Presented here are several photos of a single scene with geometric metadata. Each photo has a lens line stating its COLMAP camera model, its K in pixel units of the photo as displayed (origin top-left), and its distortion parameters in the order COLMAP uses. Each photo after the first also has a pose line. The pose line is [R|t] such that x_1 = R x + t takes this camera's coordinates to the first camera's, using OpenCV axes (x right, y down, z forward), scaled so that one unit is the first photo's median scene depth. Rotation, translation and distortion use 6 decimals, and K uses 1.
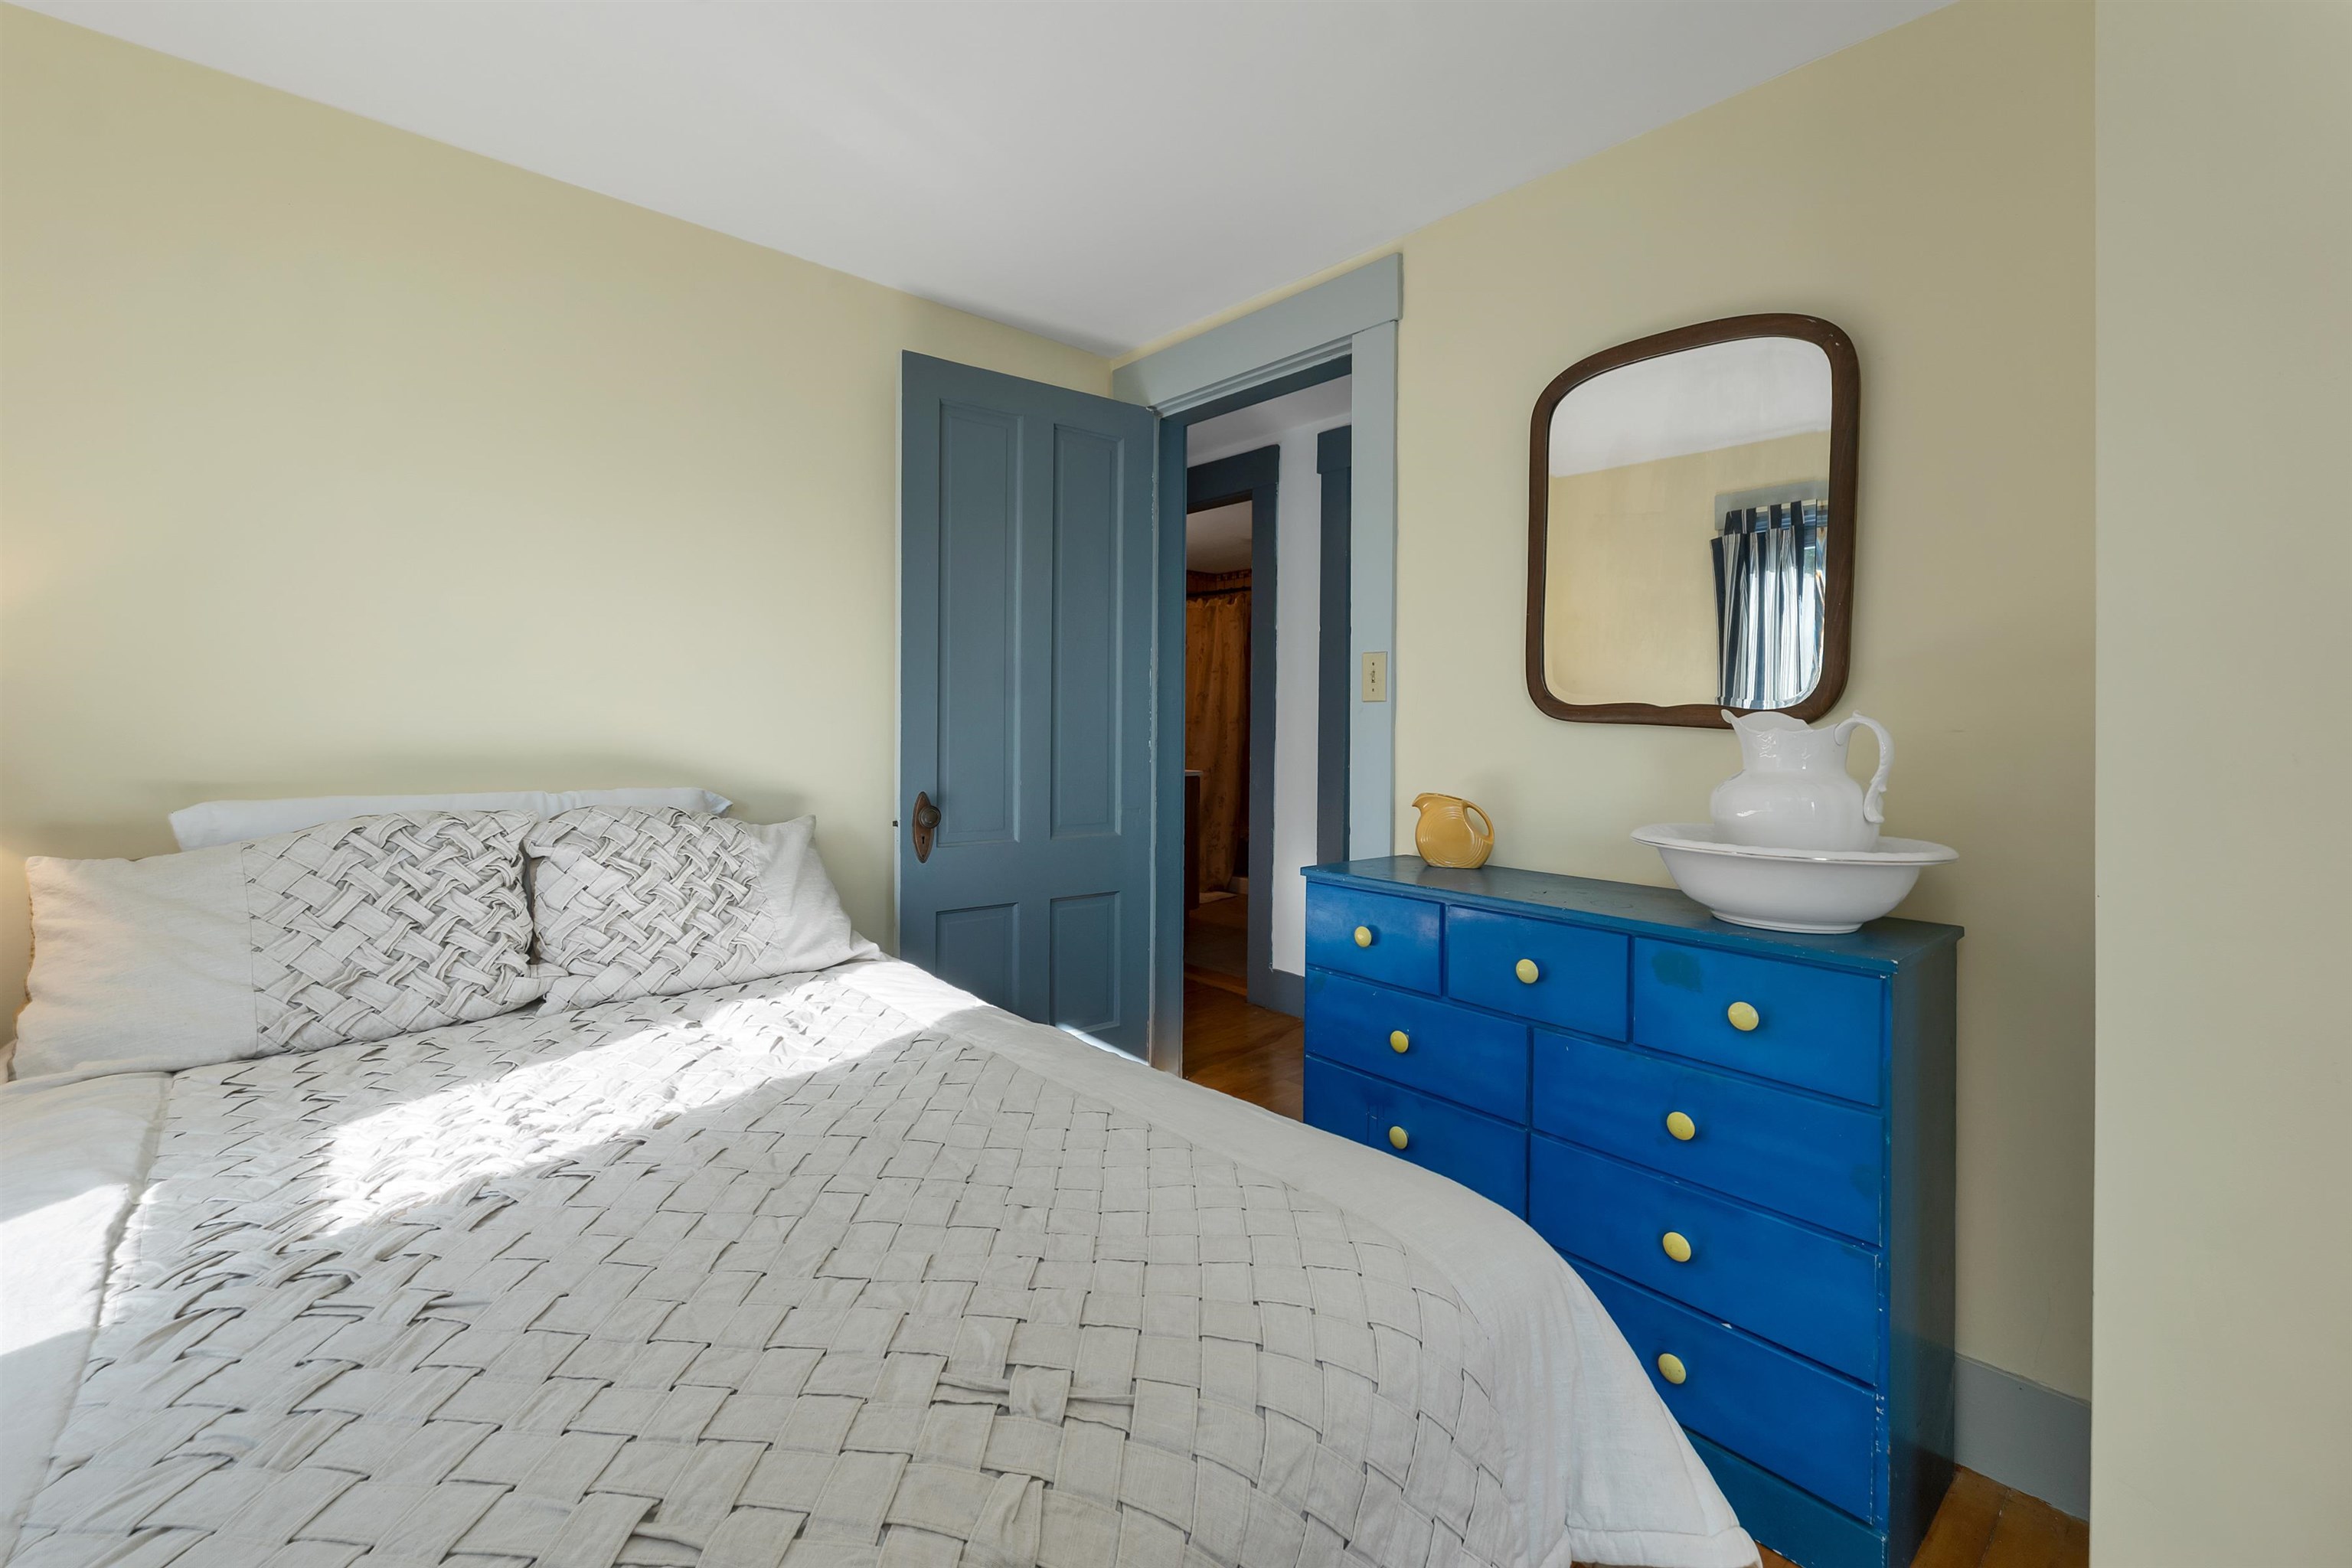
lens RADIAL K [[1002.8, 0, 1175.9], [0, 1002.8, 707.4], [0, 0, 1]] dist [0.000540, 0.000215]
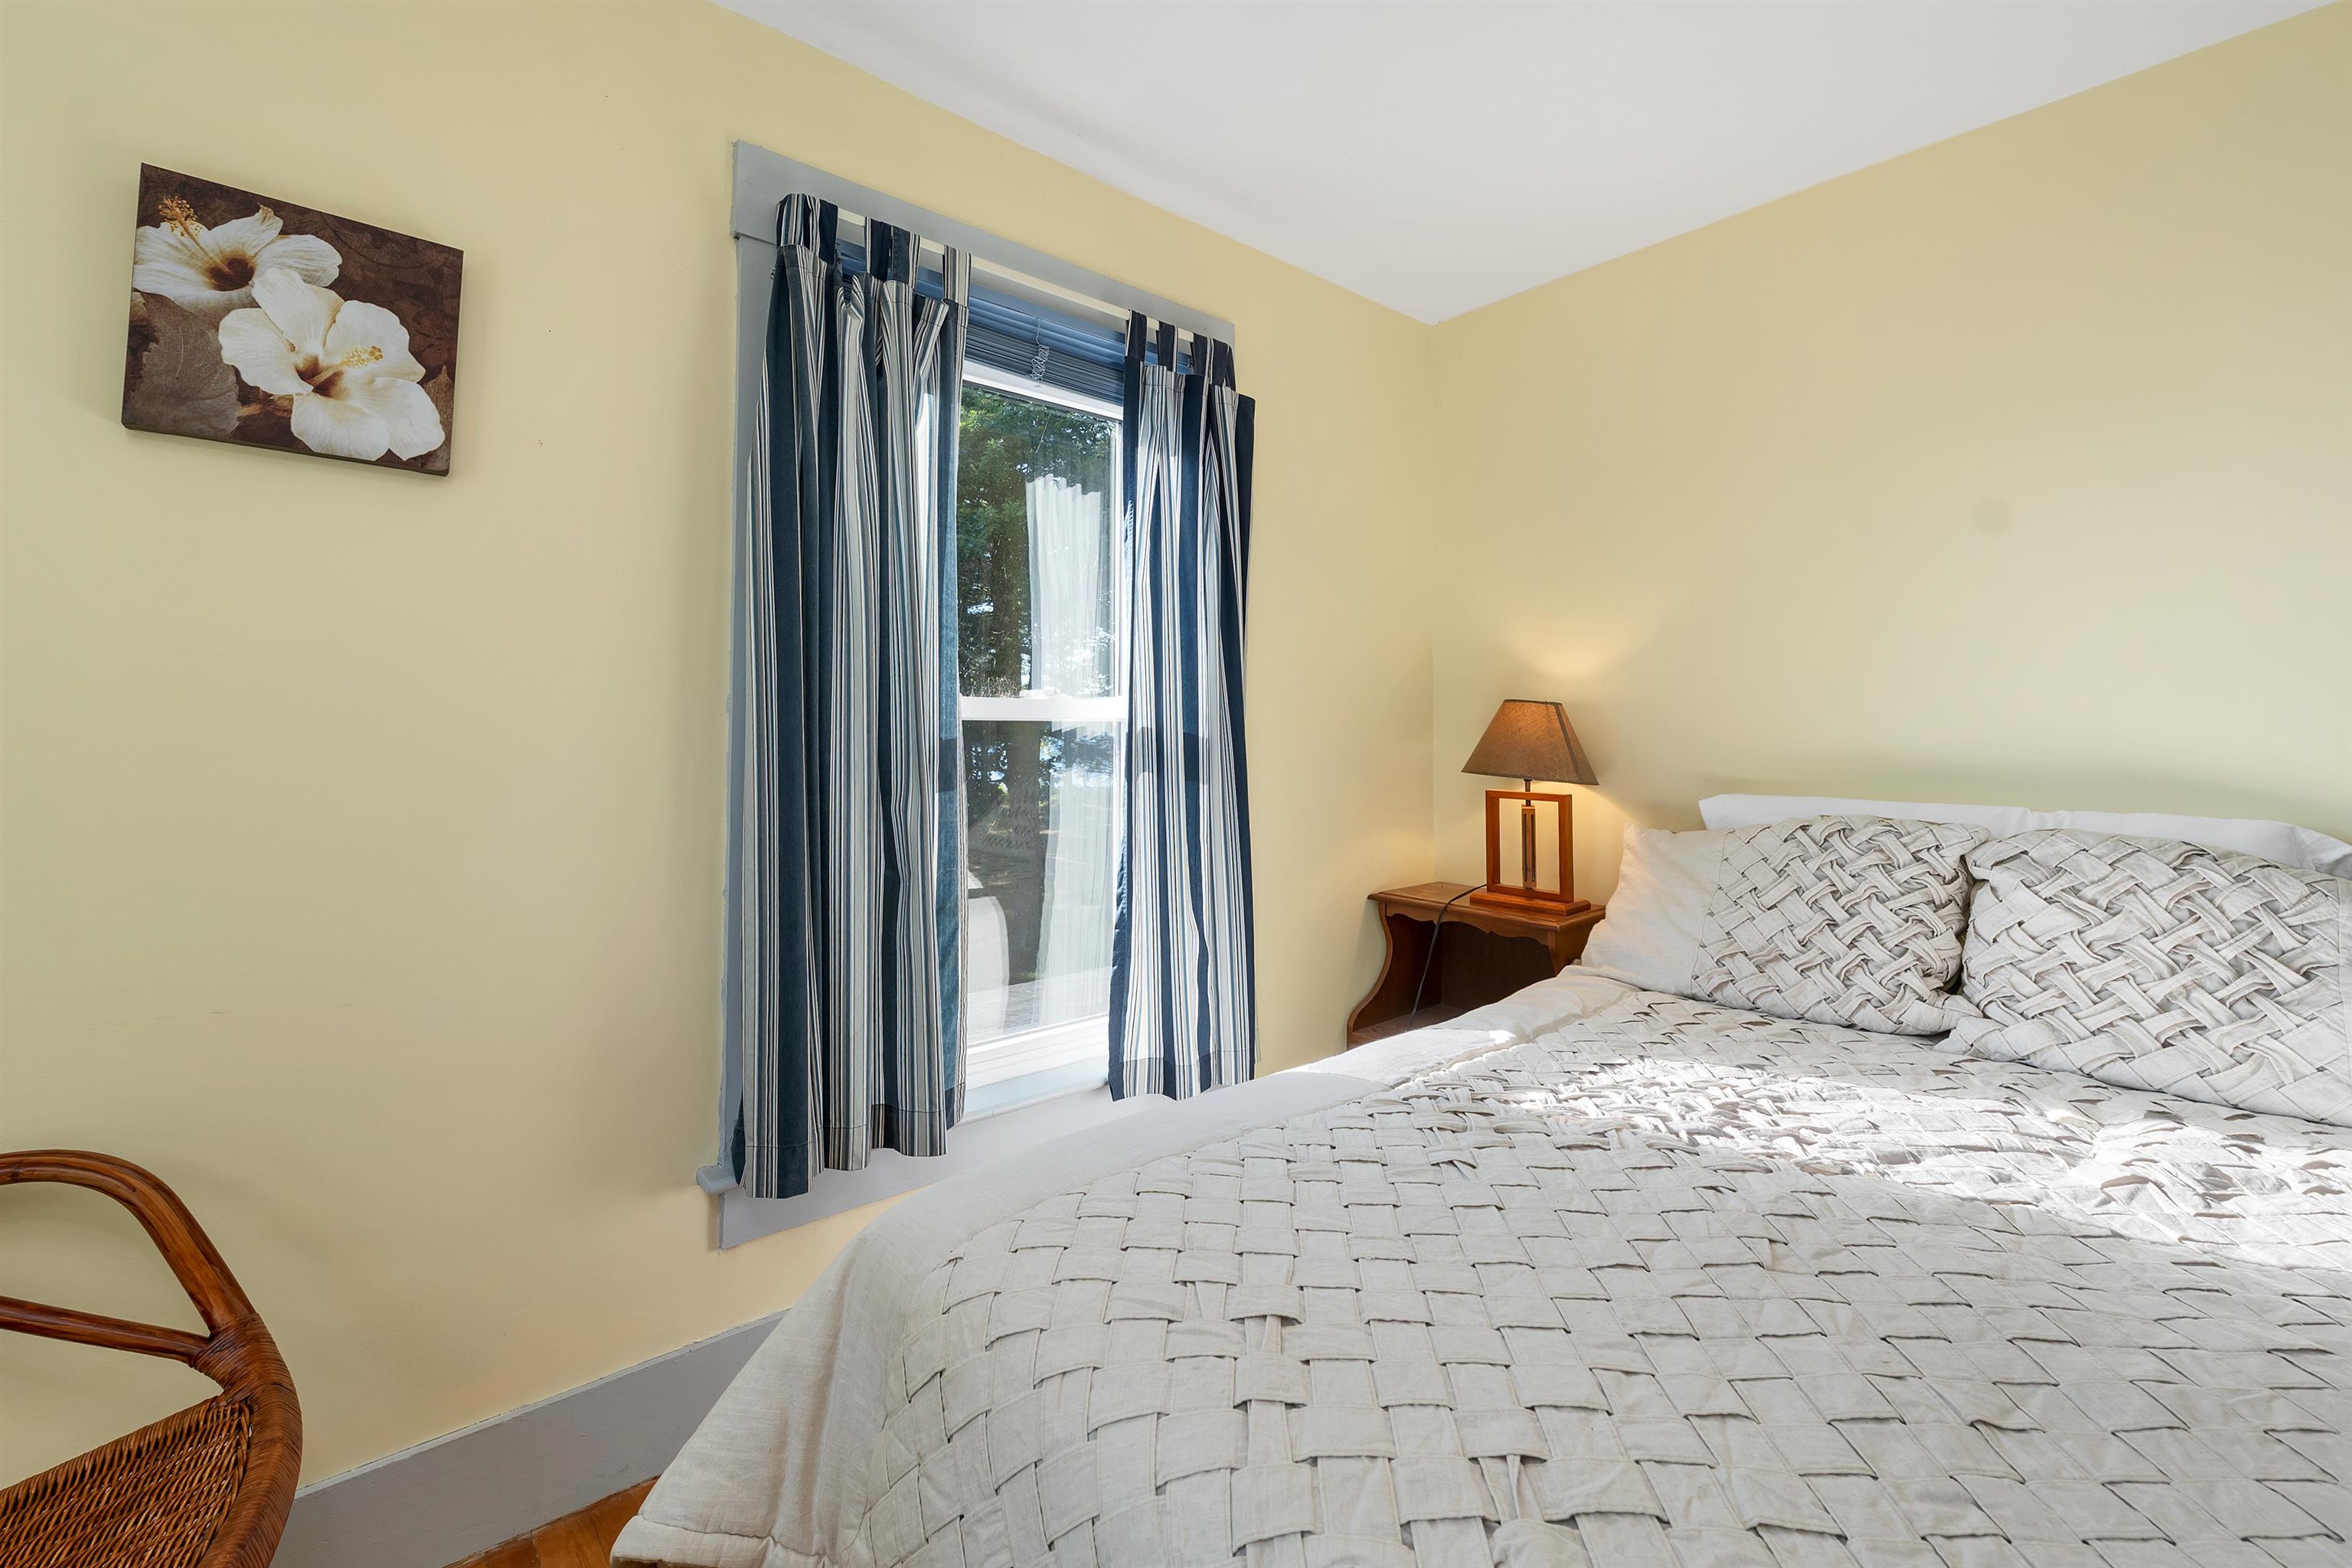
lens RADIAL K [[1010.1, 0, 1177.7], [0, 1010.1, 675.3], [0, 0, 1]] dist [-0.000146, -0.000208]
pose [[-0.024351, -0.062435, -0.997752, 0.313689], [0.016785, 0.997882, -0.062853, 0.013111], [0.999563, -0.018278, -0.023252, 0.328336]]
